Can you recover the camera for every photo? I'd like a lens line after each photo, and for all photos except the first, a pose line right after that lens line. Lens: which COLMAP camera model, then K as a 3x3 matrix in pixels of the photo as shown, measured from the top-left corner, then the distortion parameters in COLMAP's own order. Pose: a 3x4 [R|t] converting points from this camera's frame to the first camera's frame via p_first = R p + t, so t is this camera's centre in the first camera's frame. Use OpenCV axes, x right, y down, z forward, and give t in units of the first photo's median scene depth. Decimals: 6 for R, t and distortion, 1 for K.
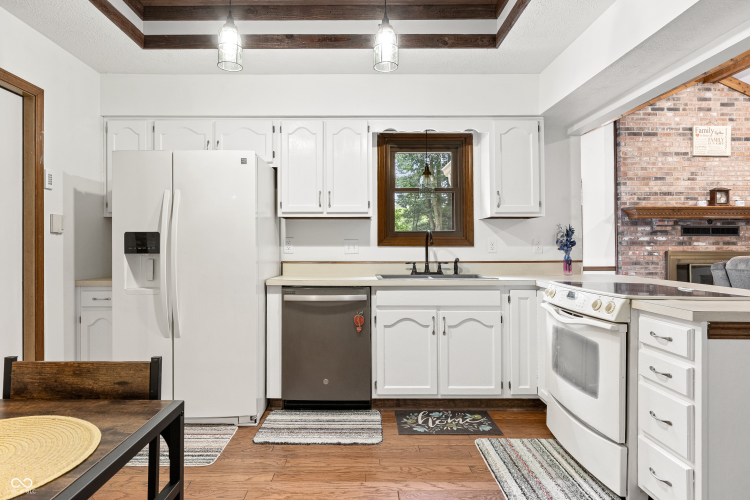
lens RADIAL K [[432.0, 0, 350.3], [0, 432.0, 242.3], [0, 0, 1]] dist [-0.001296, -0.002098]
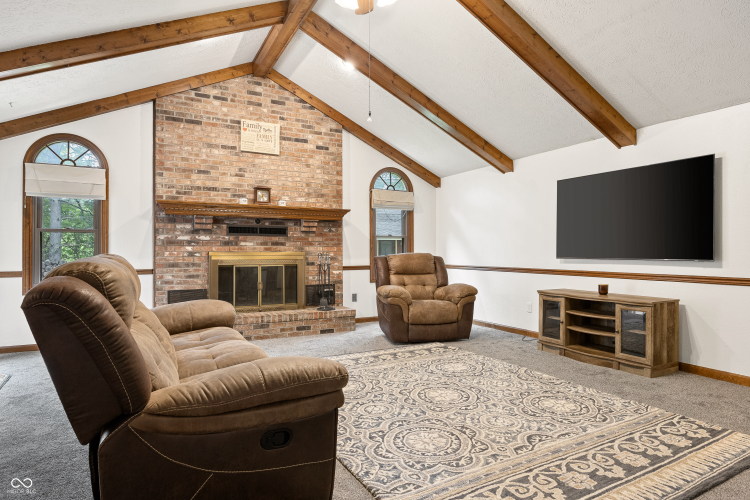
lens RADIAL K [[430.0, 0, 376.1], [0, 430.0, 252.4], [0, 0, 1]] dist [-0.015243, 0.004335]
pose [[0.879522, -0.000011, 0.475859, 0.609084], [-0.007282, 0.999883, 0.013482, 0.007217], [-0.475803, -0.015323, 0.879419, 0.028450]]
